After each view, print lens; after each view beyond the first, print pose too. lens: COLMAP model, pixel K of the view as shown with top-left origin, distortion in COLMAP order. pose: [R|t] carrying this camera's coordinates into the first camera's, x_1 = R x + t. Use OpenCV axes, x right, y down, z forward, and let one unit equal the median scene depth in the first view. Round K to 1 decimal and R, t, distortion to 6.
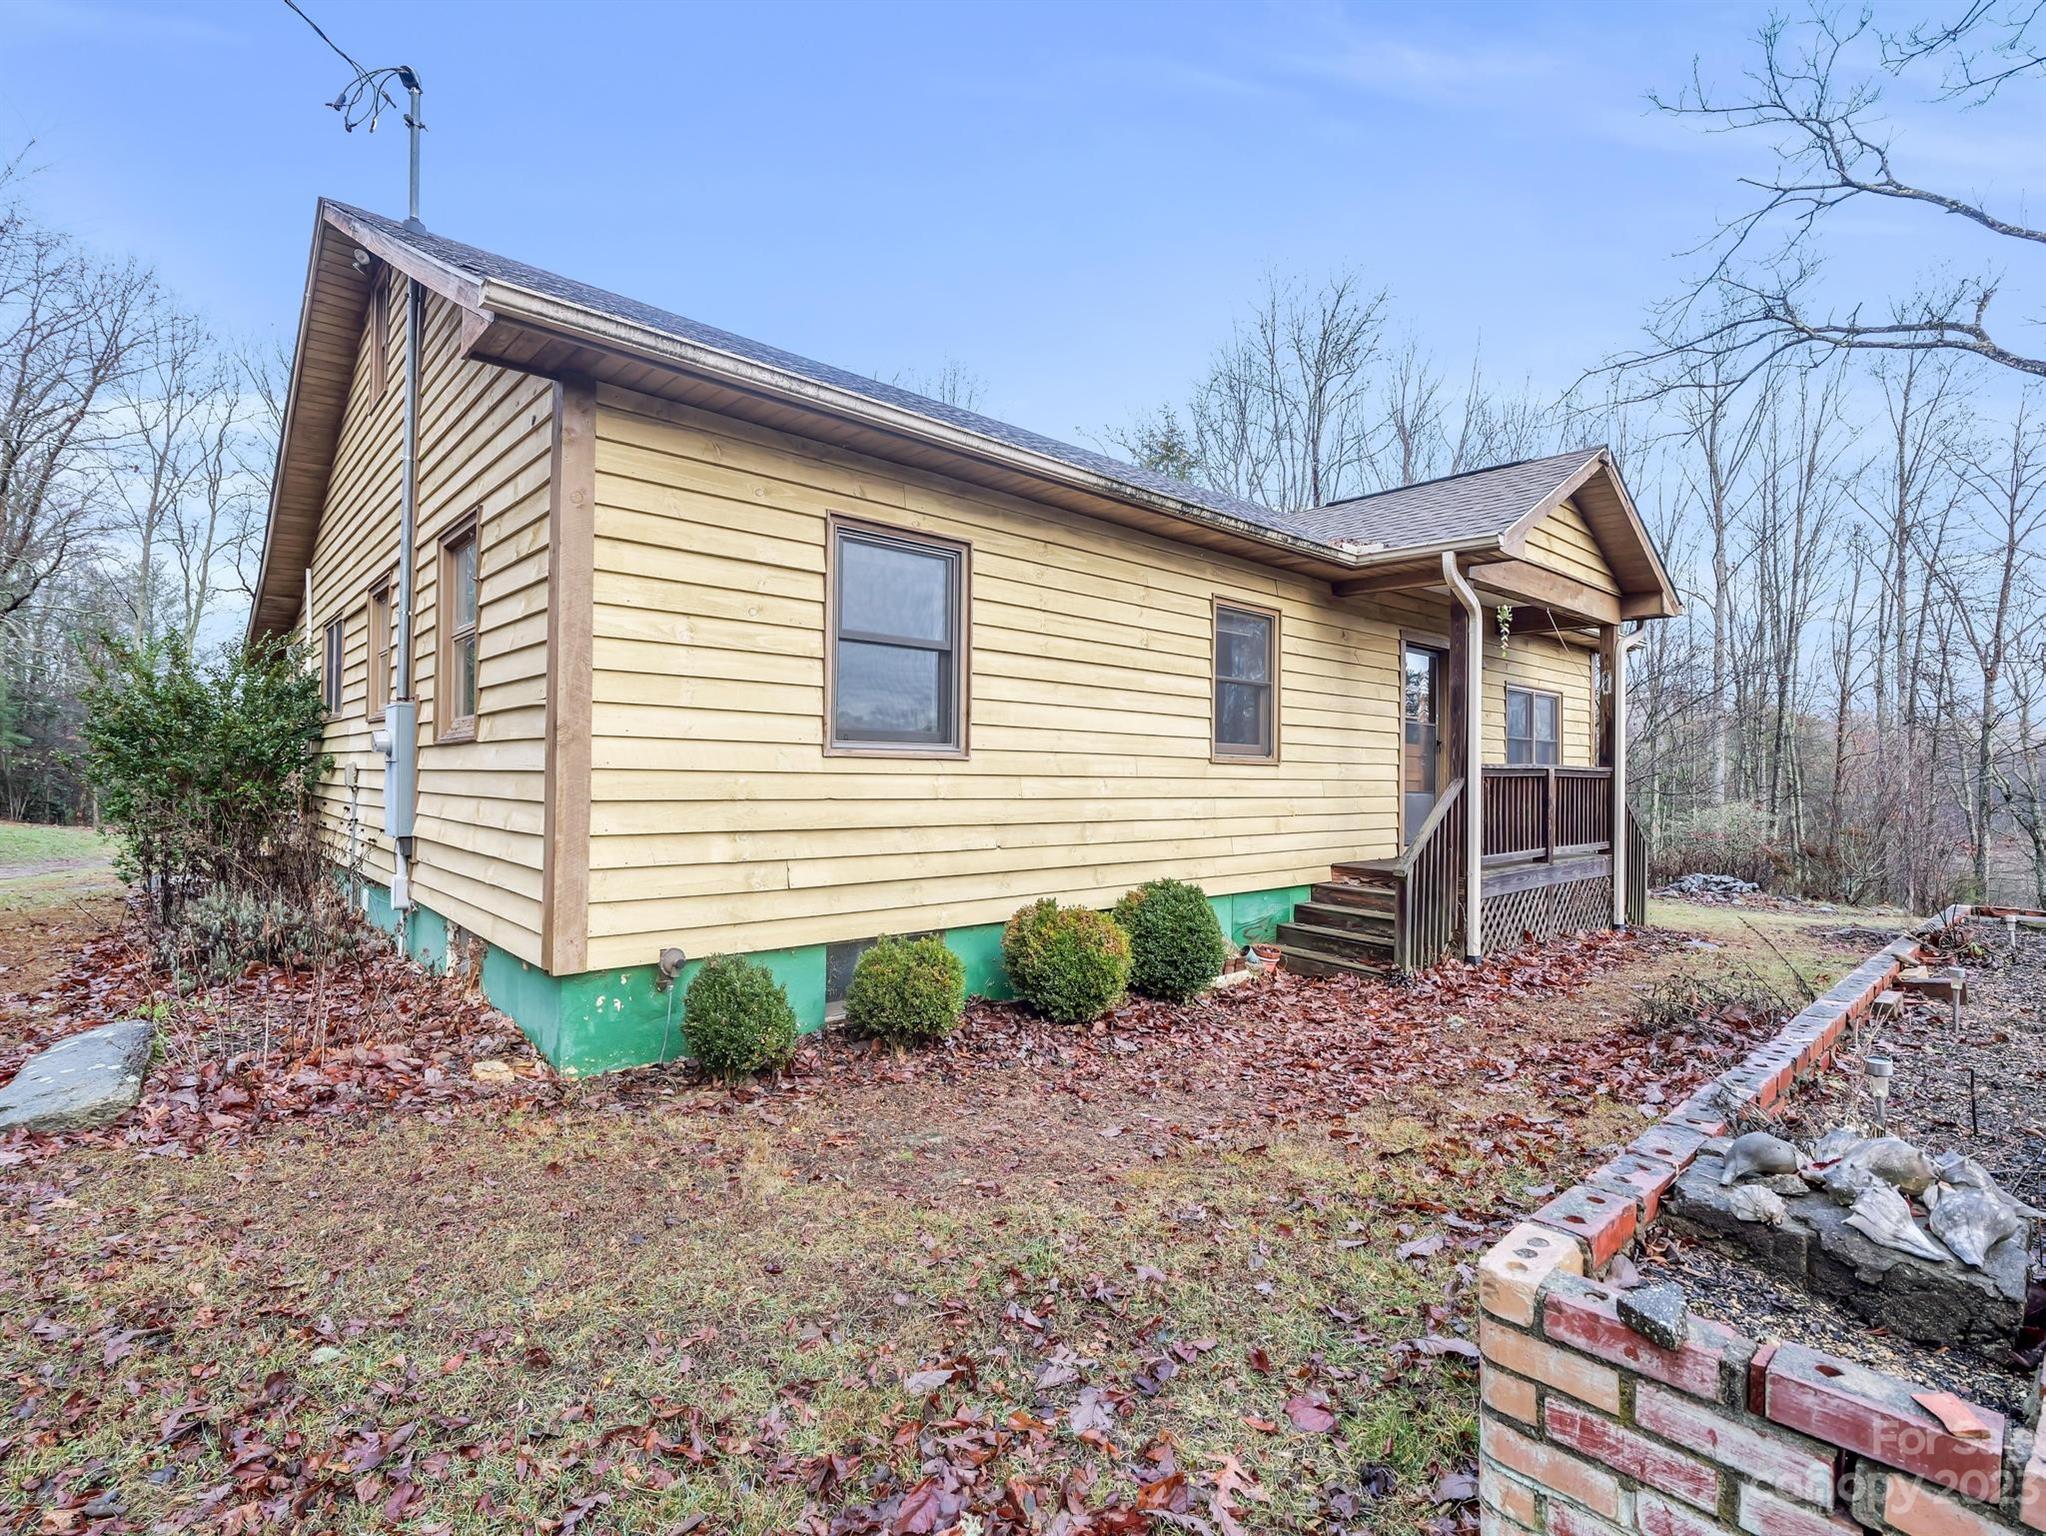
lens RADIAL K [[972.6, 0, 1024.4], [0, 972.6, 769.4], [0, 0, 1]] dist [-0.001571, -0.000499]
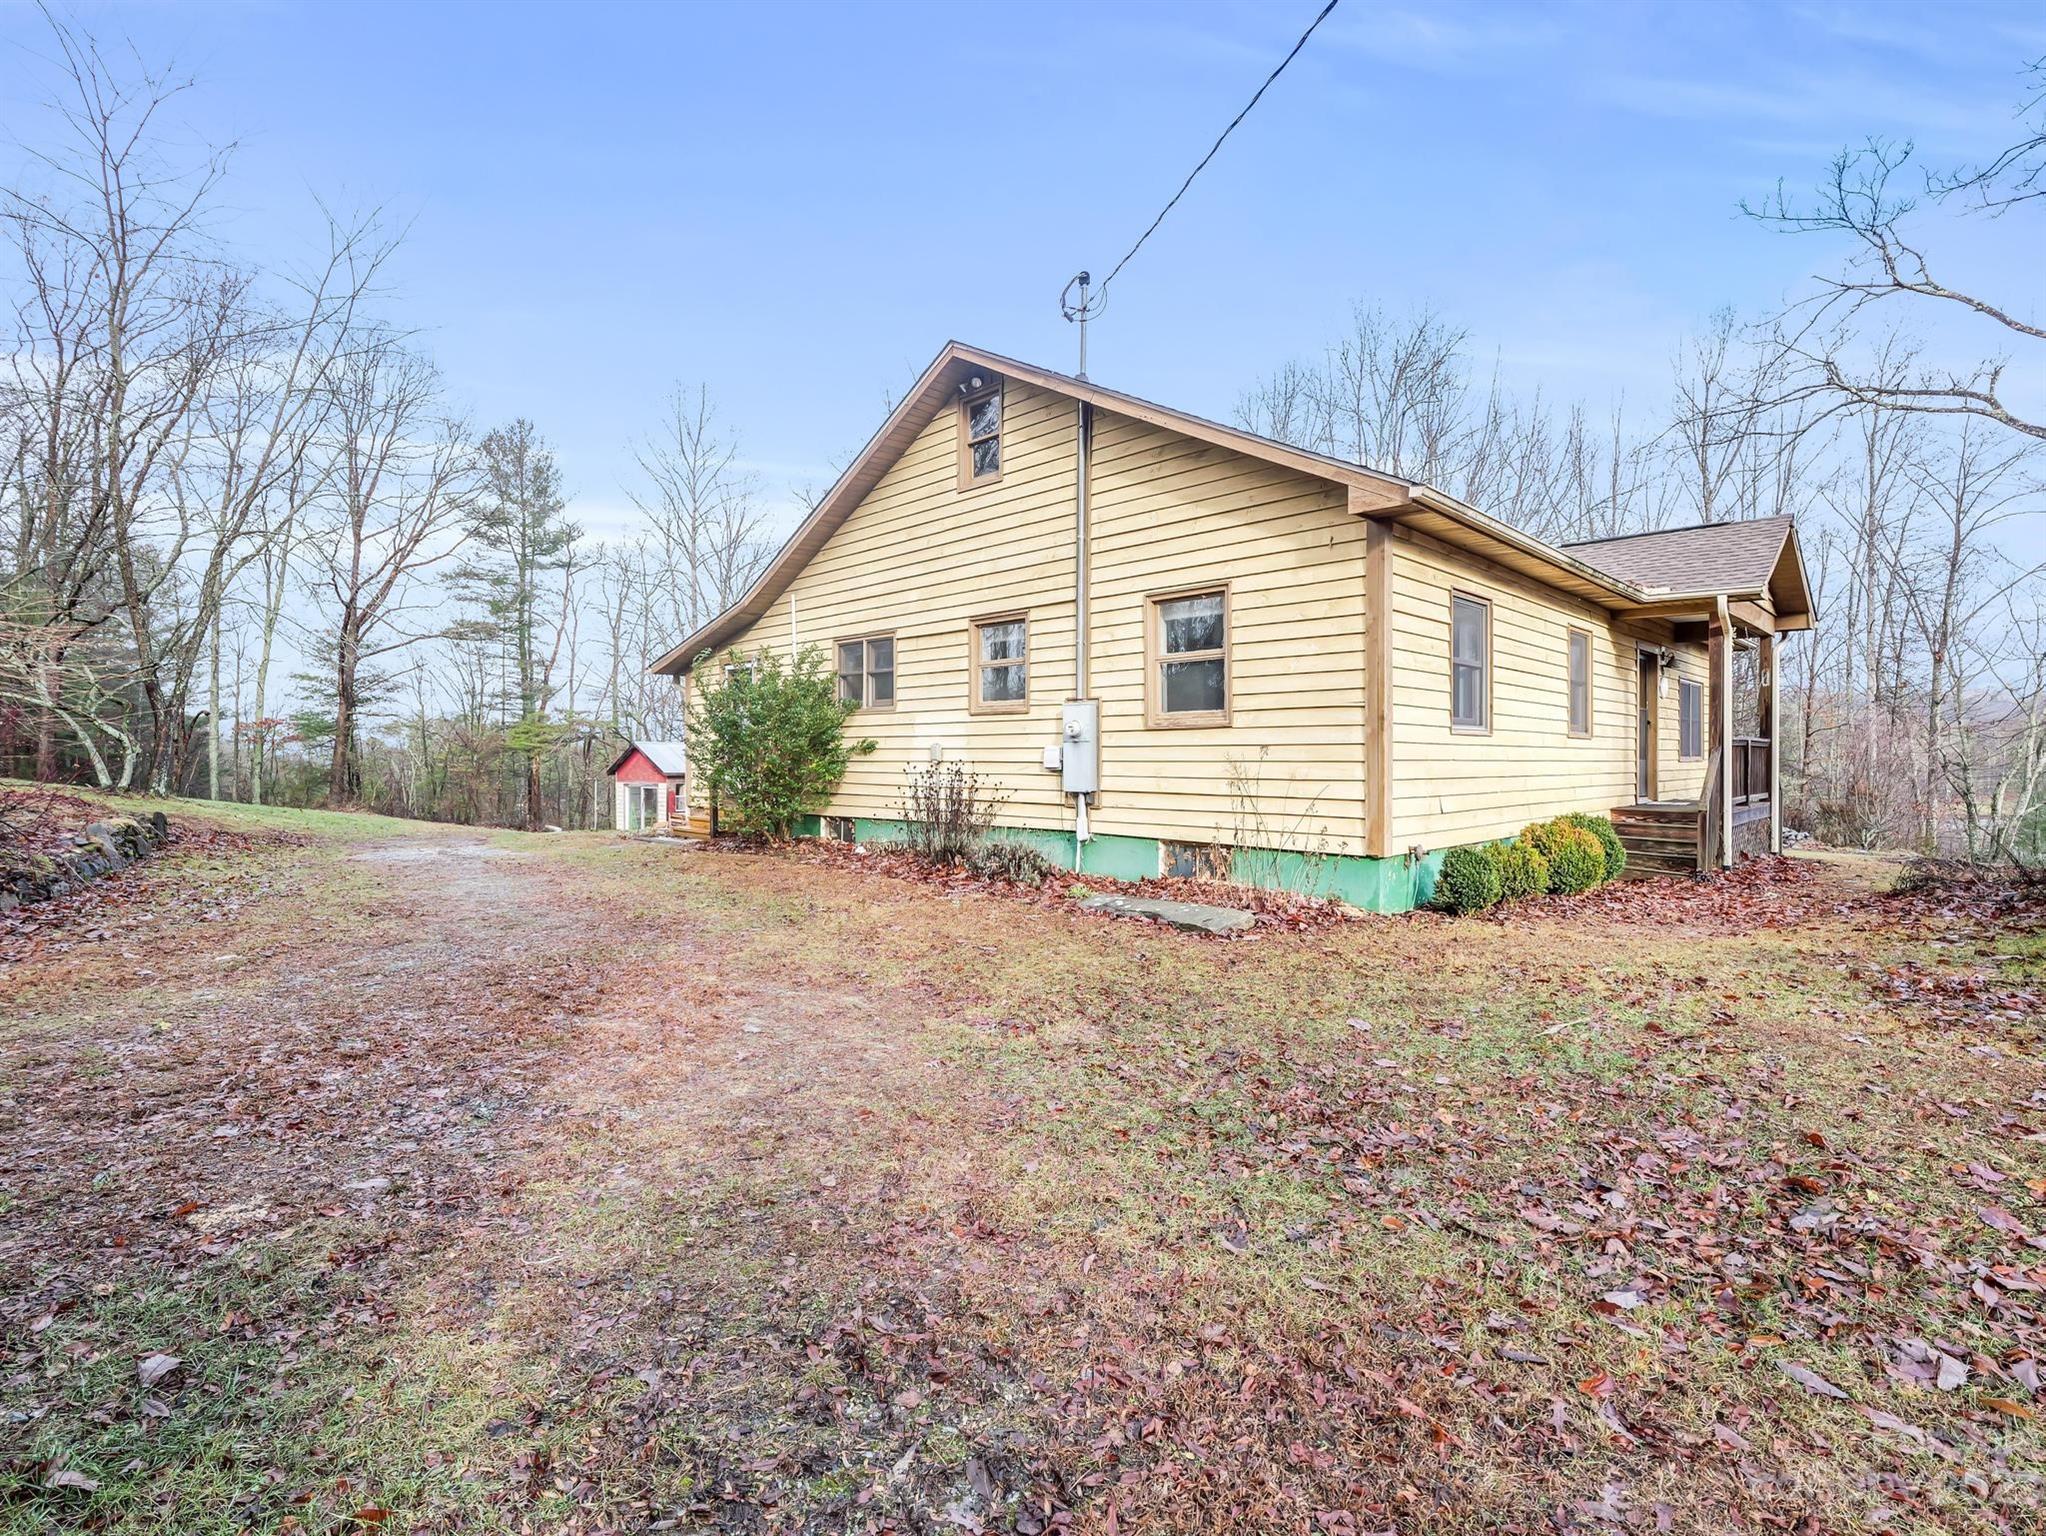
lens RADIAL K [[972.6, 0, 1021.6], [0, 972.6, 766.7], [0, 0, 1]] dist [-0.001571, -0.000499]
pose [[0.998723, -0.009280, 0.049670, -0.437162], [0.008420, 0.999811, 0.017496, 0.003260], [-0.049823, -0.017056, 0.998612, -0.271457]]
